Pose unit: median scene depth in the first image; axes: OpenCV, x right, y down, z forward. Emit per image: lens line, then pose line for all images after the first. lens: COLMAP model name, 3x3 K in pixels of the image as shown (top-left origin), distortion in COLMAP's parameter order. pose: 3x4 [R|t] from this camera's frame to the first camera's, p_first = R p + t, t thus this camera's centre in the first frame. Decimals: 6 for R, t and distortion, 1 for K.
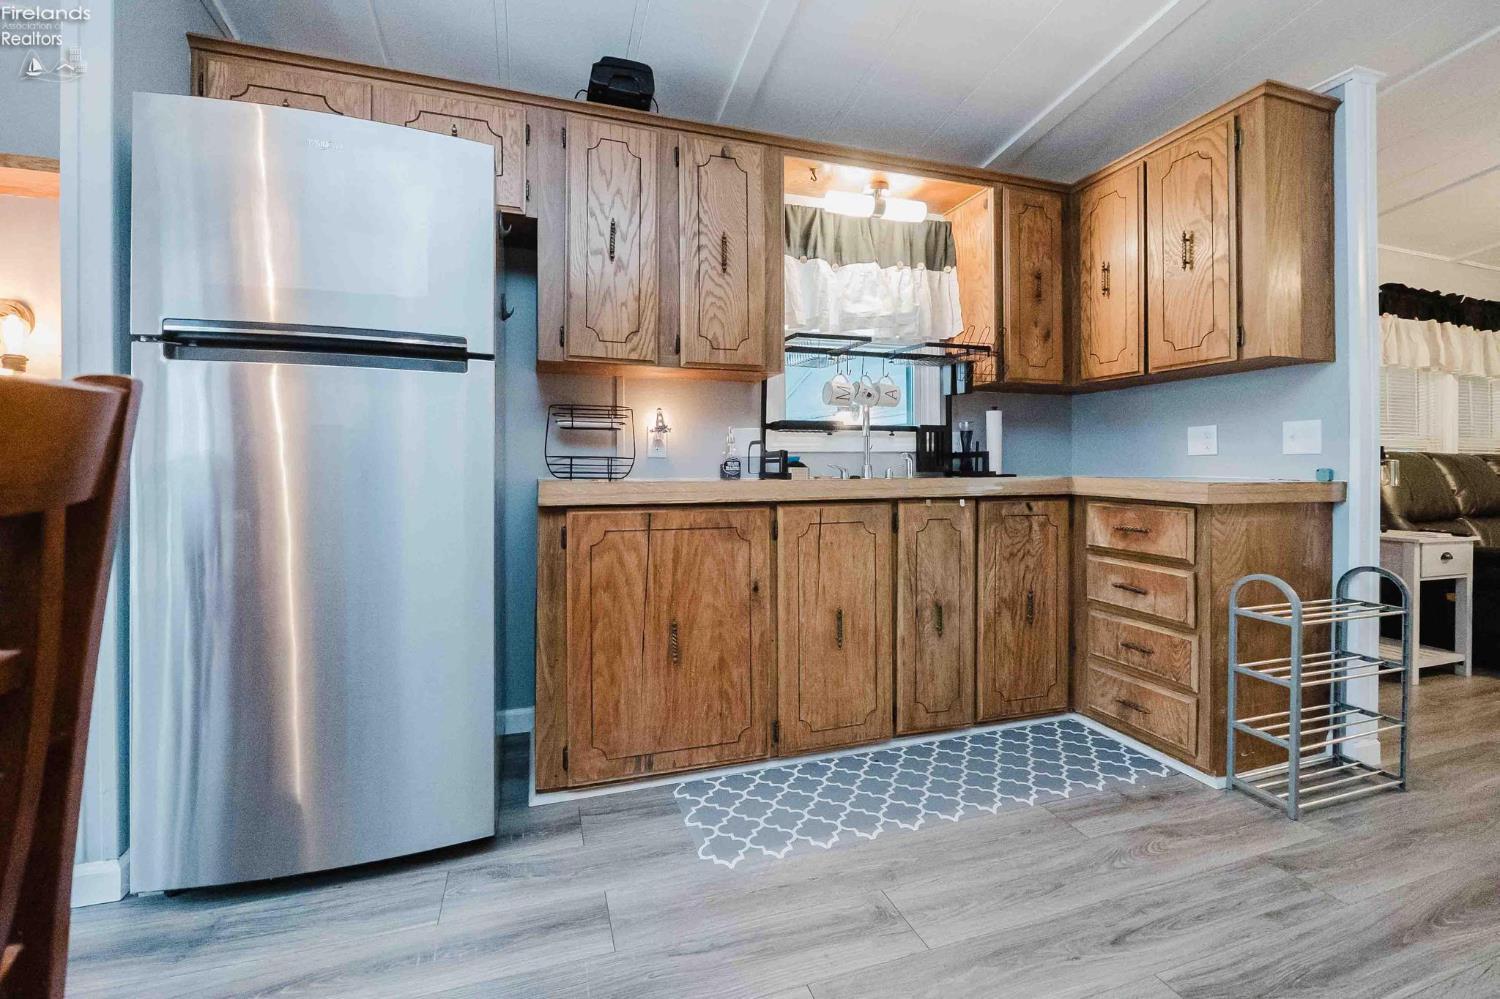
lens RADIAL K [[665.3, 0, 759.0], [0, 665.3, 479.1], [0, 0, 1]] dist [-0.012099, -0.000105]
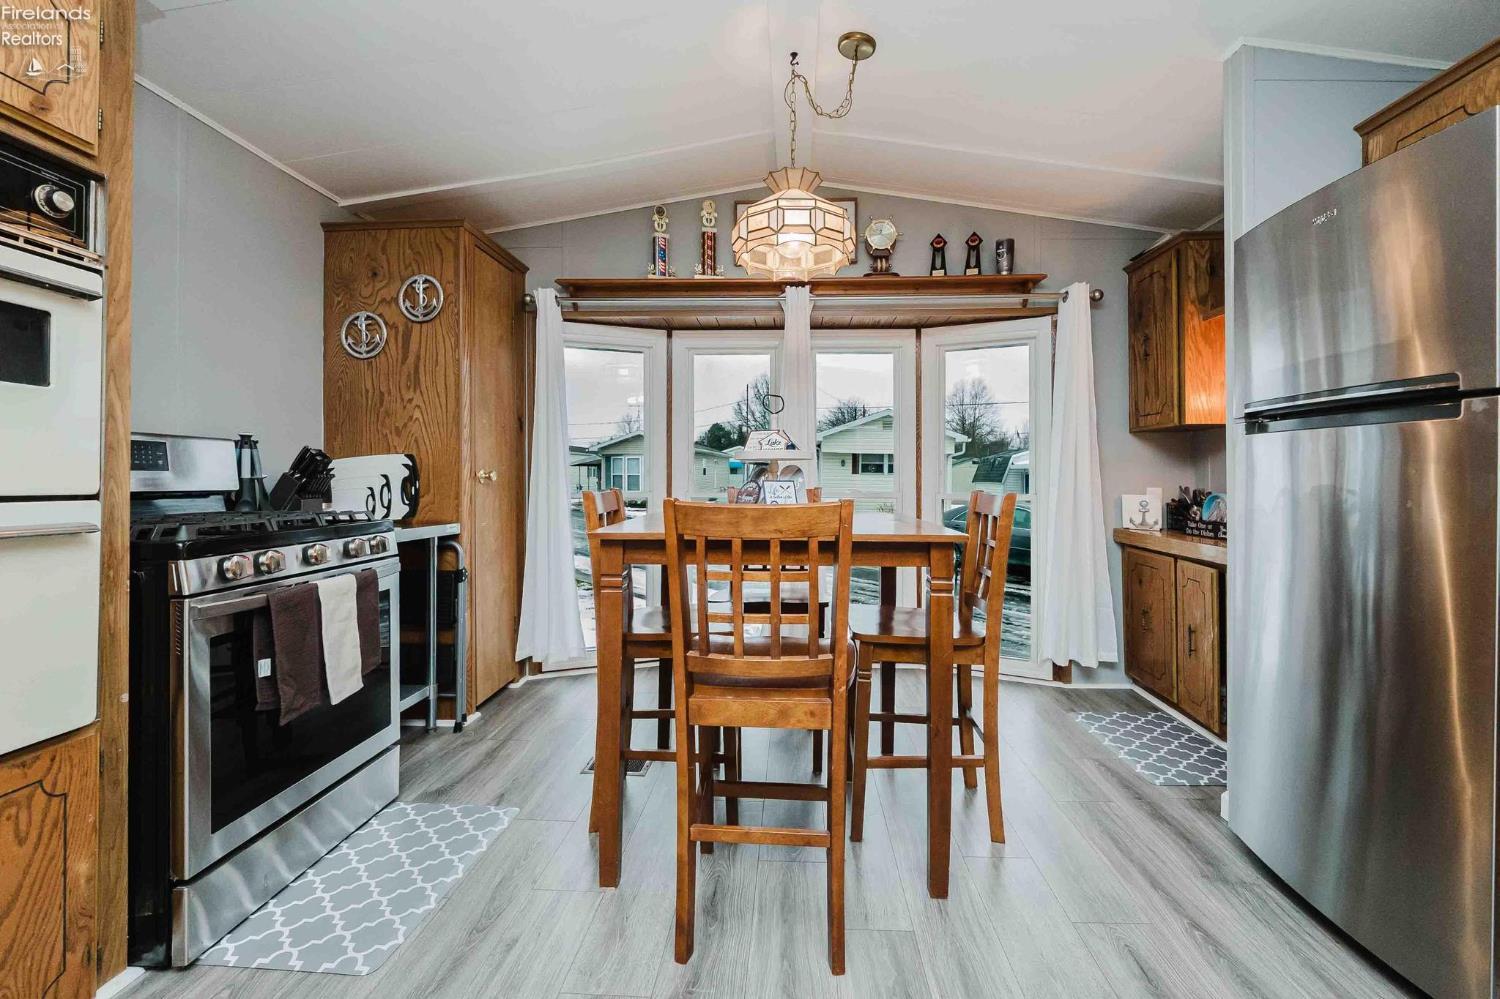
lens RADIAL K [[704.8, 0, 752.6], [0, 704.8, 451.3], [0, 0, 1]] dist [-0.000631, -0.000091]
pose [[-0.390802, -0.029752, -0.919994, 0.507639], [-0.012675, 0.999557, -0.026941, -0.061114], [0.920387, 0.001132, -0.391006, 0.397596]]
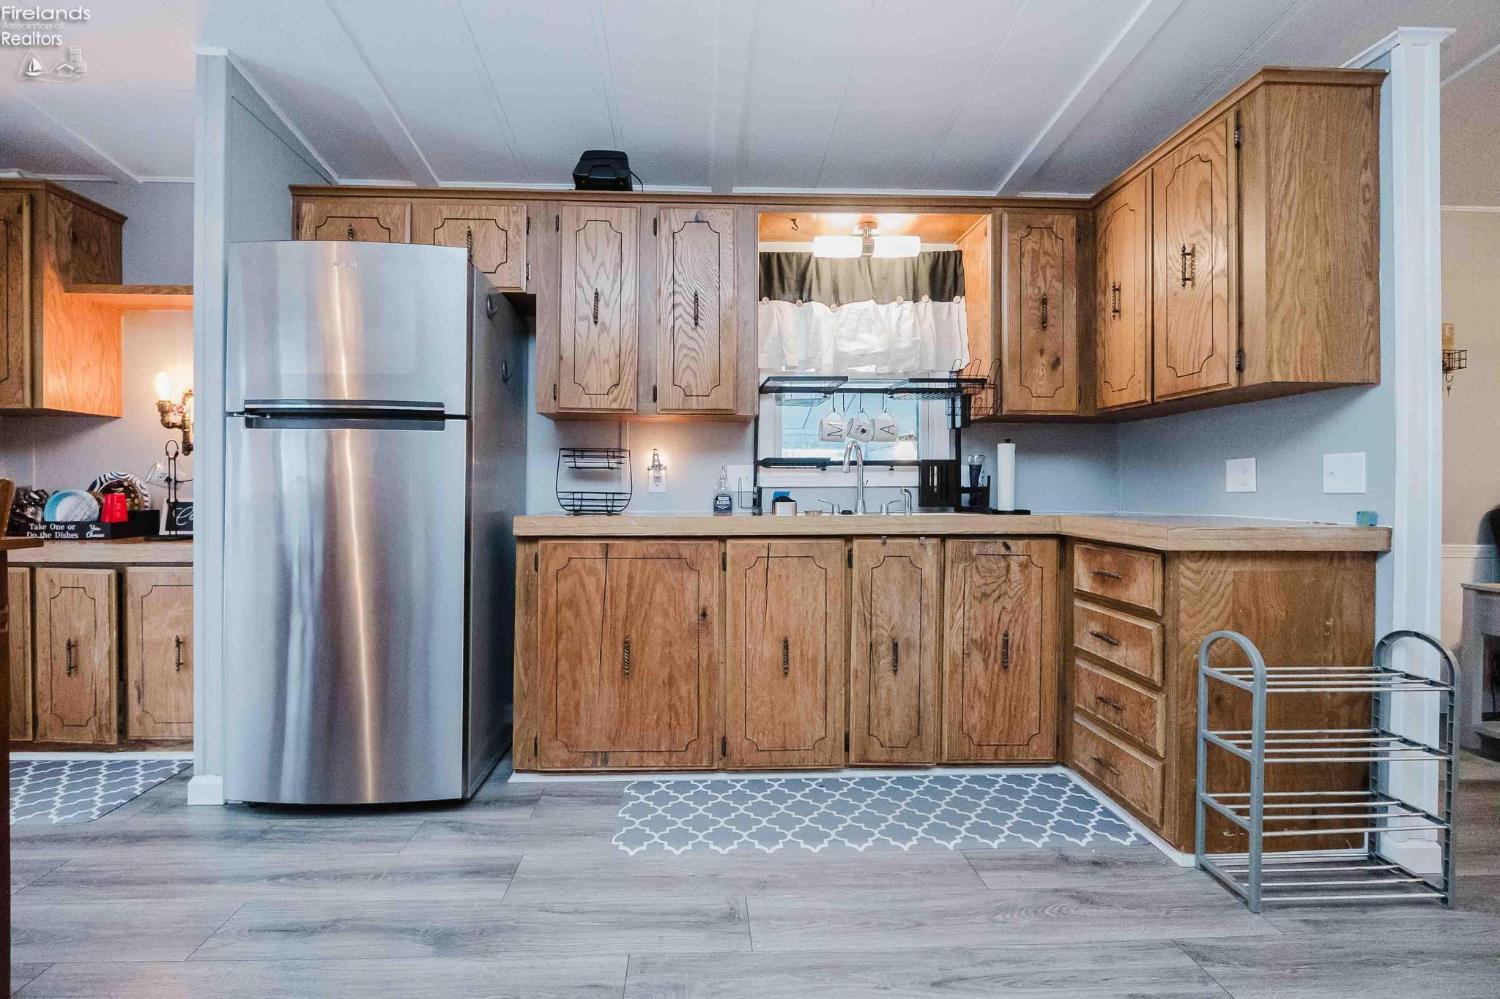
lens RADIAL K [[673.4, 0, 750.0], [0, 673.4, 499.5], [0, 0, 1]] dist [-0.012894, 0.000115]
pose [[0.956457, 0.008713, -0.291744, 0.363020], [-0.009141, 0.999958, -0.000105, -0.024208], [0.291731, 0.002767, 0.956496, -0.042273]]
